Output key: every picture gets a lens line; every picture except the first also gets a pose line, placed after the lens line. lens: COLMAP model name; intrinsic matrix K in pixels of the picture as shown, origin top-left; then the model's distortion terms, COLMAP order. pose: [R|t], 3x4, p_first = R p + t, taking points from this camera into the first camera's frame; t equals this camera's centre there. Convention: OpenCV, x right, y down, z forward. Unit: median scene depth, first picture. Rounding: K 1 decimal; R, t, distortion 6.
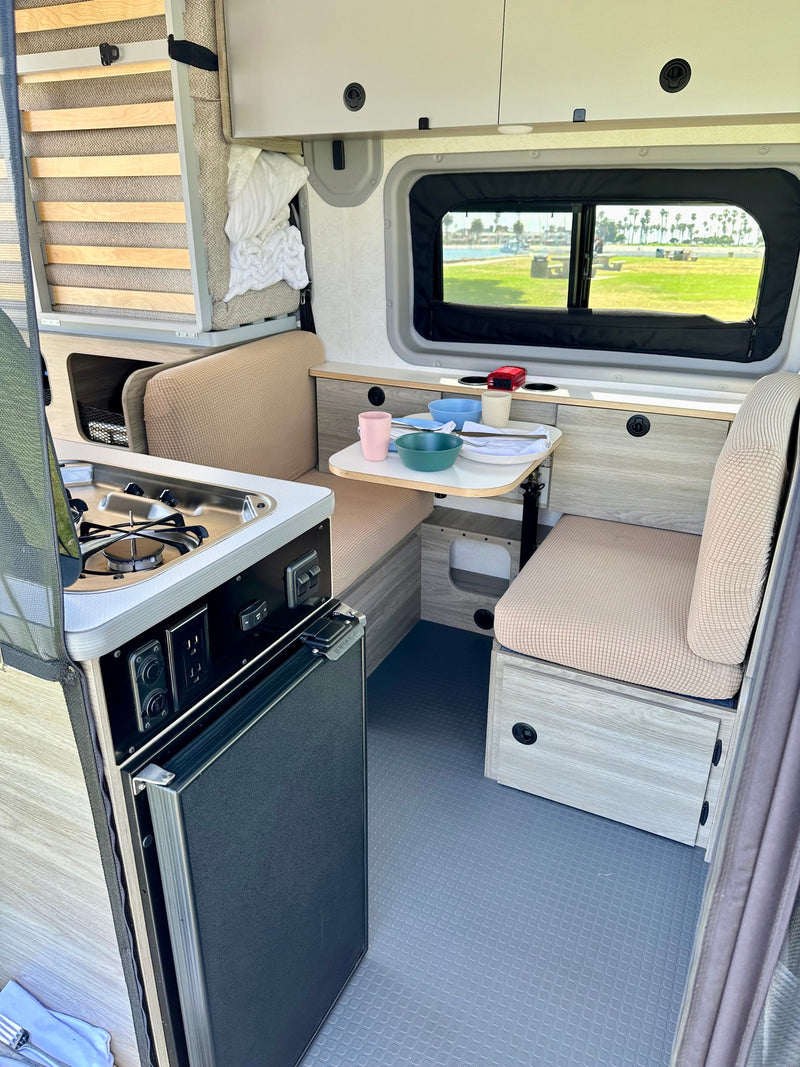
lens RADIAL K [[744.1, 0, 397.1], [0, 744.1, 536.8], [0, 0, 1]] dist [0.083048, -0.152302]
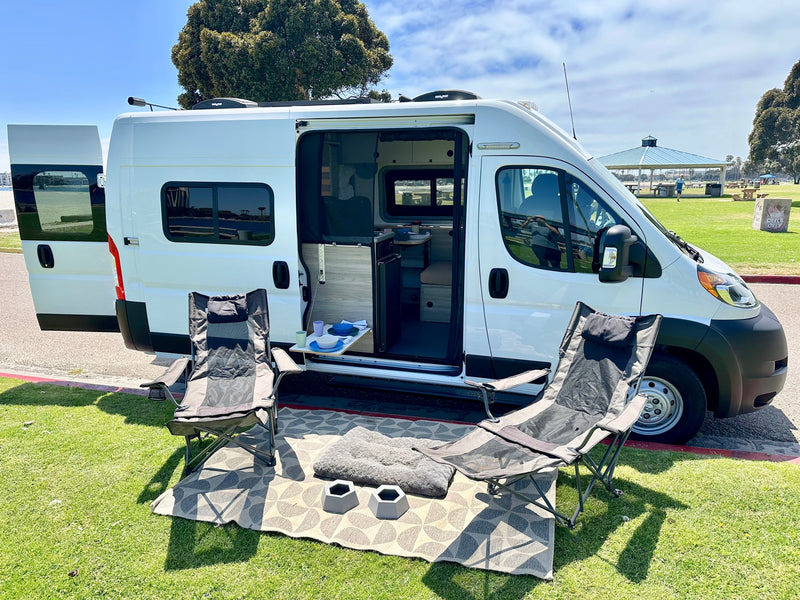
lens RADIAL K [[557.9, 0, 400.0], [0, 557.9, 300.0], [0, 0, 1]] dist [0.083048, -0.152302]
pose [[0.985731, -0.051312, 0.160318, -0.377532], [0.077702, 0.983569, -0.162956, 0.576290], [-0.149322, 0.173088, 0.973521, -1.530830]]
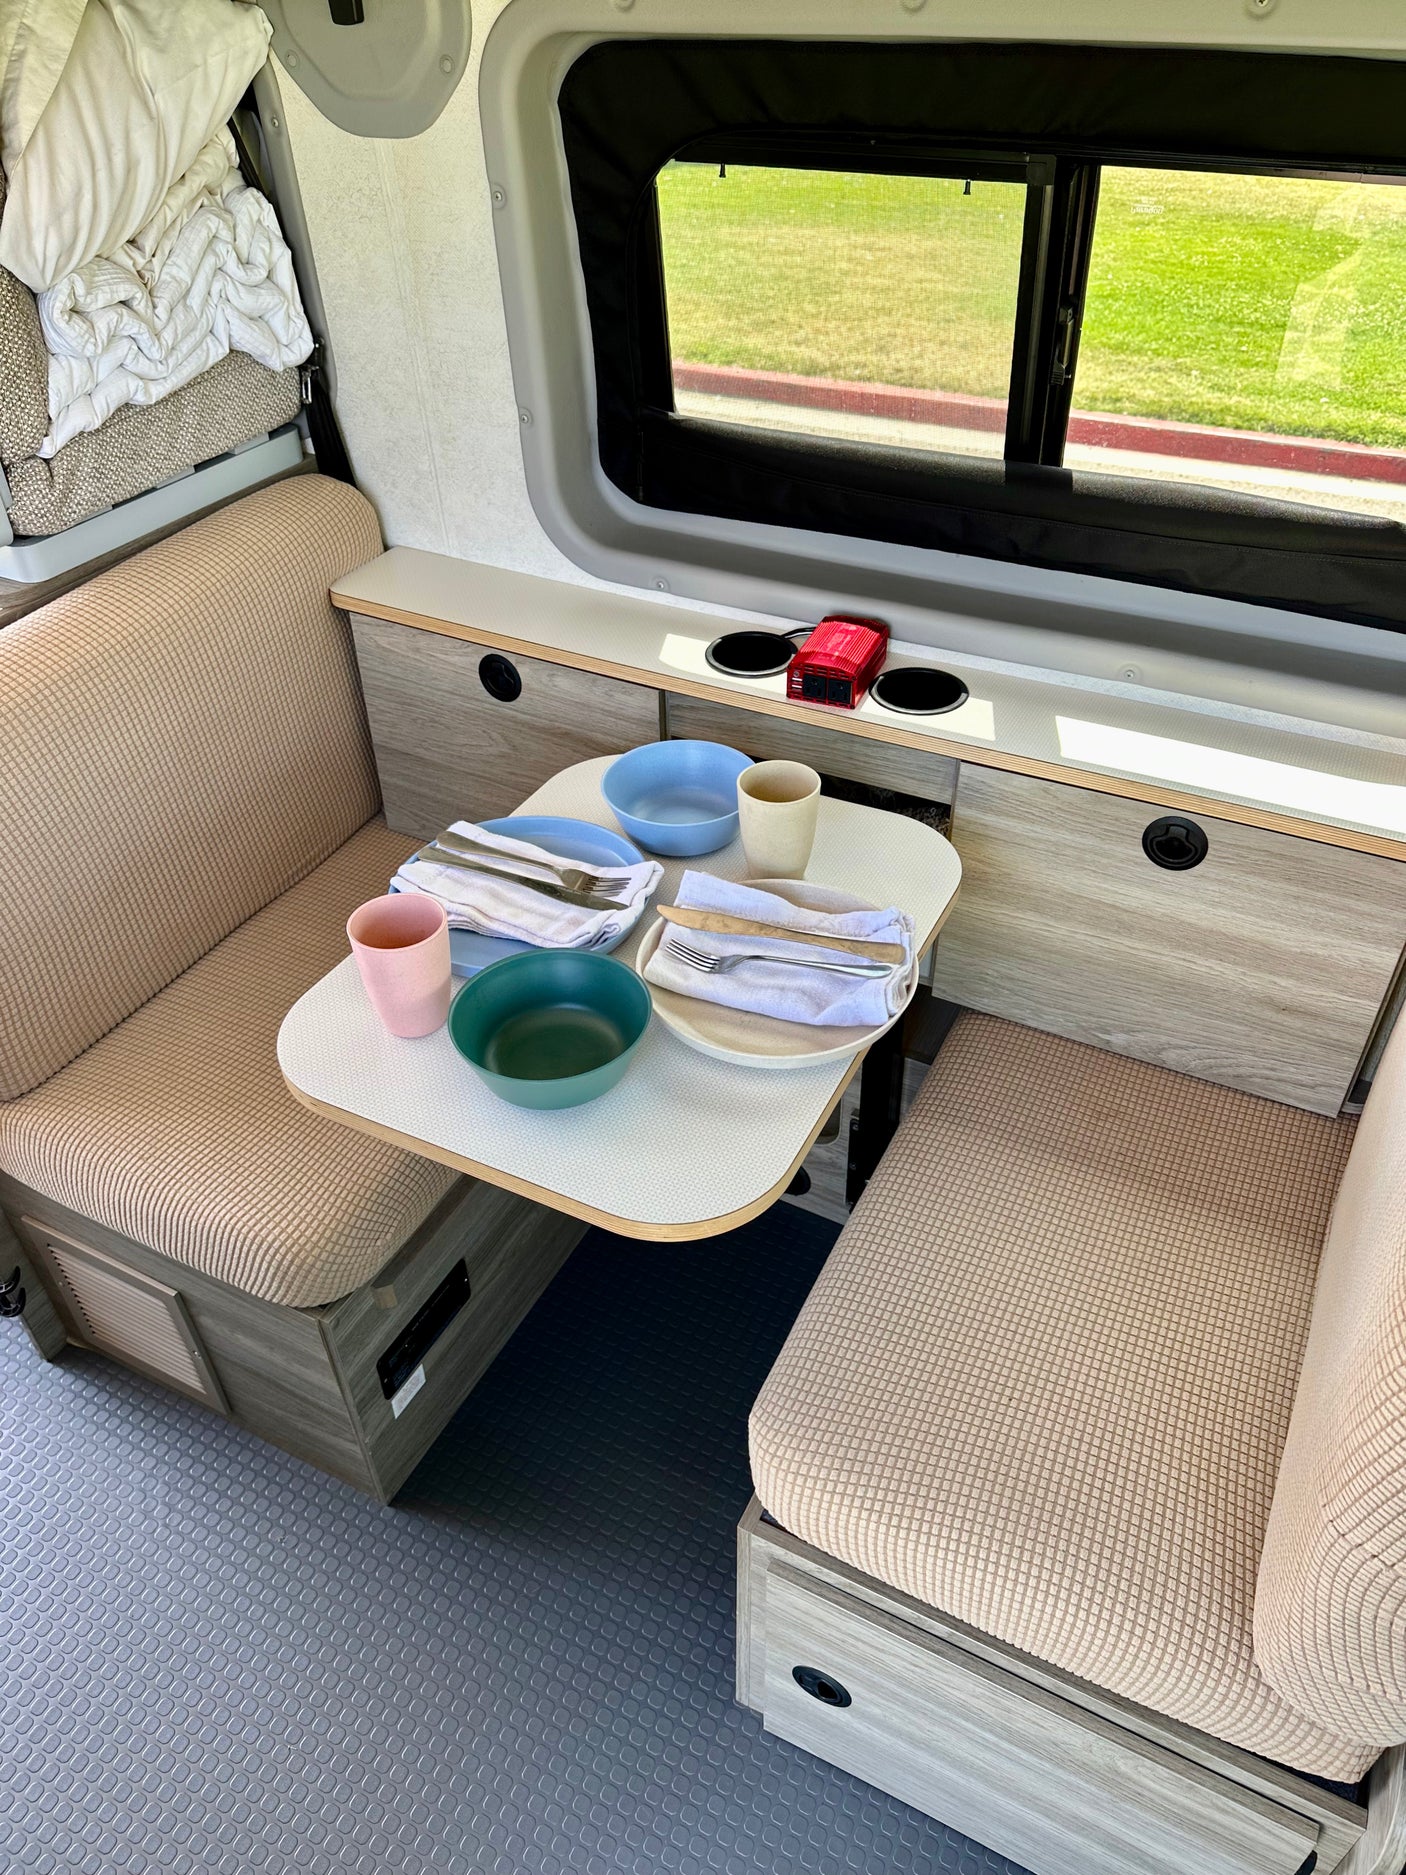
lens RADIAL K [[1334.0, 0, 688.3], [0, 1334.0, 935.3], [0, 0, 1]] dist [0.002920, 0.000193]
pose [[0.999498, 0.002665, -0.031557, 0.098629], [0.005227, 0.968909, 0.247361, -0.244798], [0.031235, -0.247402, 0.968409, 0.329227]]
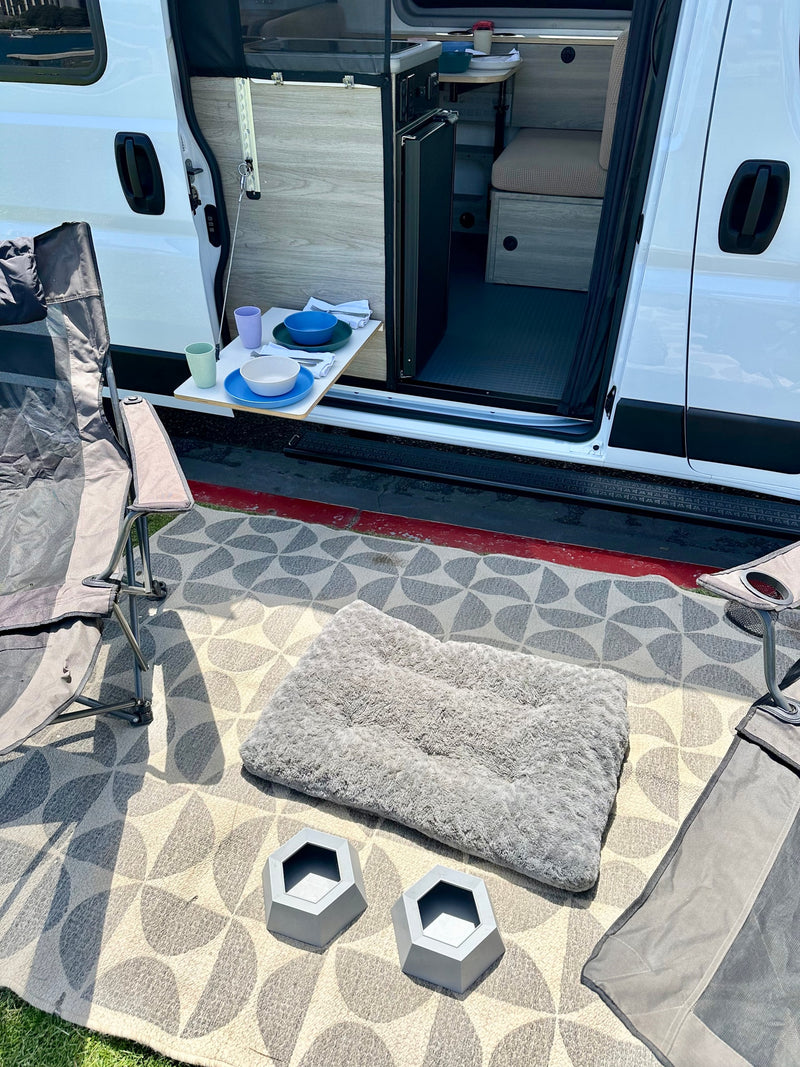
lens RADIAL K [[740.2, 0, 395.2], [0, 740.2, 535.9], [0, 0, 1]] dist [0.068108, -0.107404]
pose [[0.988015, -0.104462, 0.113636, -0.299332], [0.071039, 0.961333, 0.266068, 0.354184], [-0.137036, -0.254807, 0.957233, -0.668111]]
